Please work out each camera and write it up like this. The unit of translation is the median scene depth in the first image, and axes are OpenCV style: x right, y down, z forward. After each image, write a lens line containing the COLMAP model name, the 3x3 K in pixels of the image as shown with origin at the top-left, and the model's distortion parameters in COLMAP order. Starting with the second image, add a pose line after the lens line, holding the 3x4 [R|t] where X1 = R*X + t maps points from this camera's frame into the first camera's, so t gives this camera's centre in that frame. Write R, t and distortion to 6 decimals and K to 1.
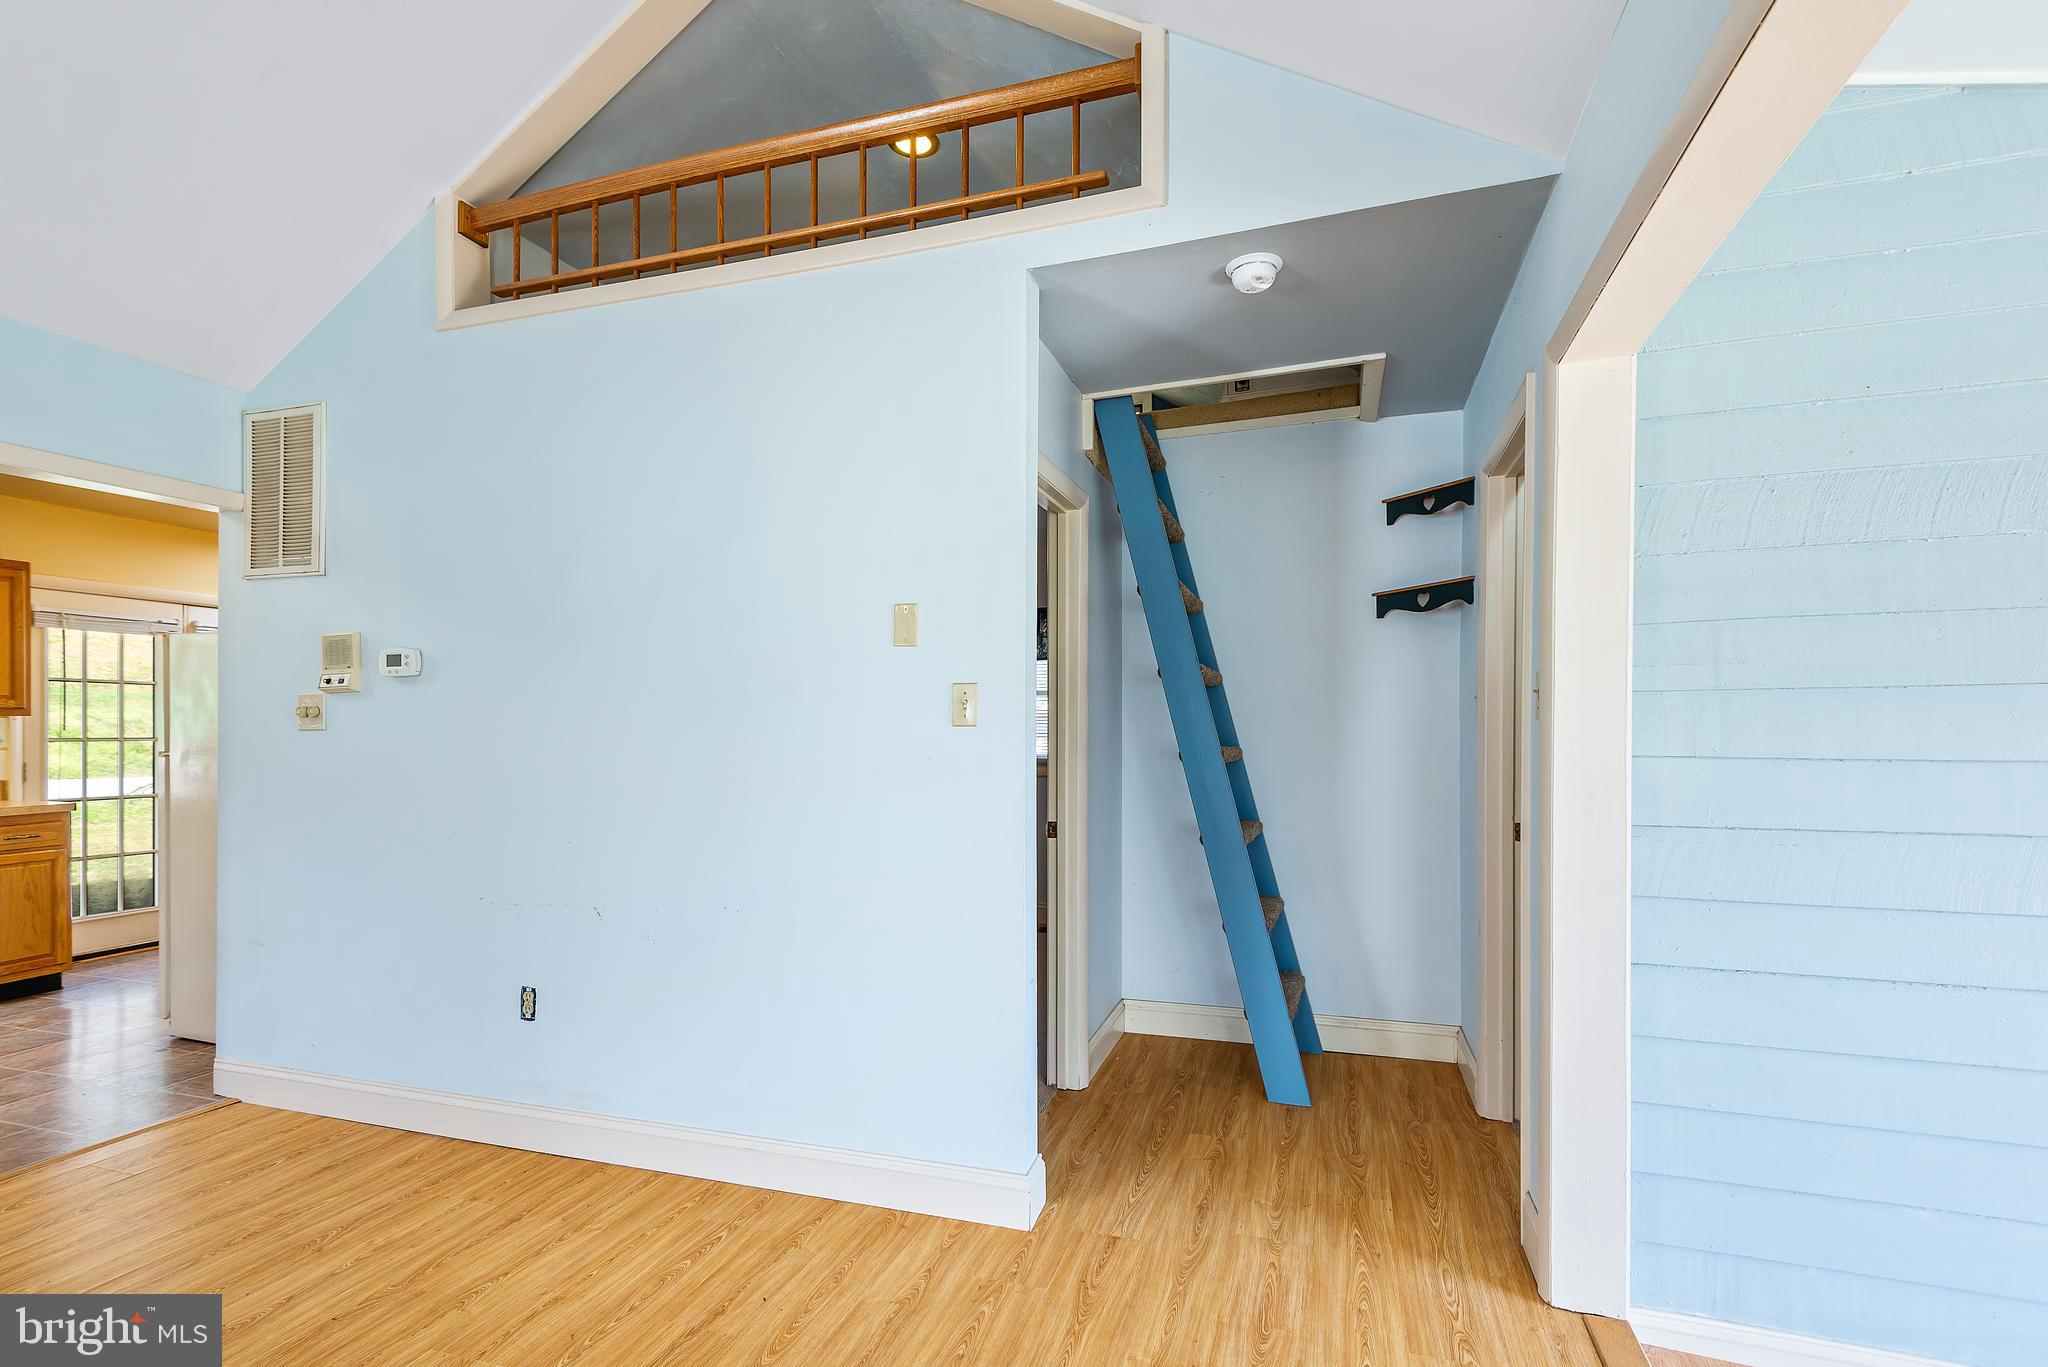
lens RADIAL K [[954.4, 0, 1020.9], [0, 954.4, 733.2], [0, 0, 1]] dist [0.014148, -0.000791]
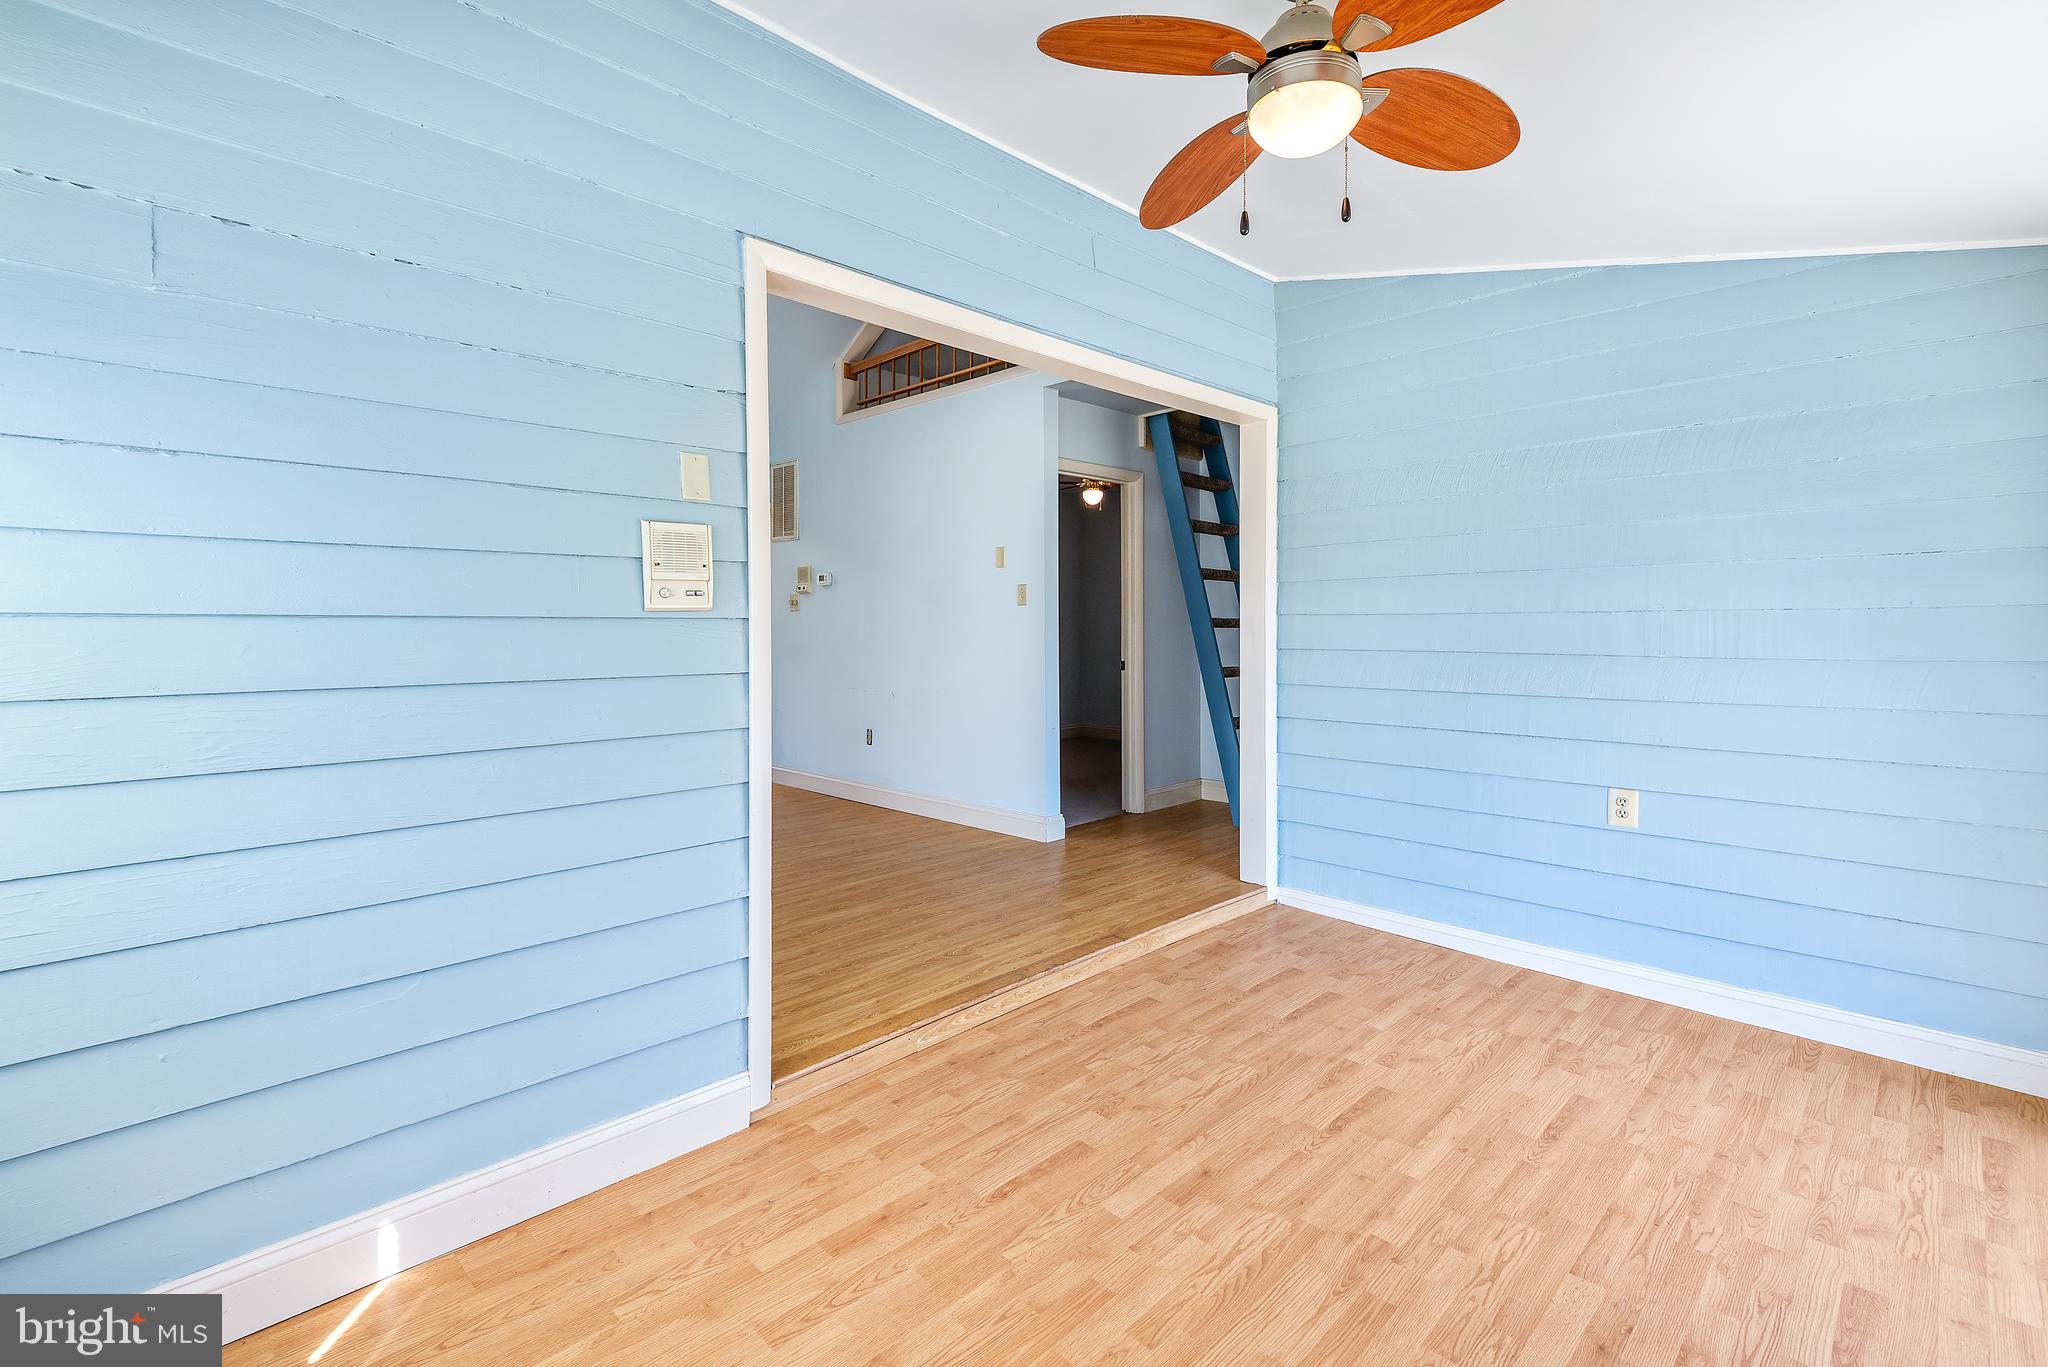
lens RADIAL K [[938.8, 0, 1023.4], [0, 938.8, 630.8], [0, 0, 1]] dist [0.026565, -0.010235]
pose [[0.892498, 0.000784, -0.451051, 0.708883], [0.001959, 0.999982, 0.005614, 0.031901], [0.451048, -0.005894, 0.892480, -0.687002]]
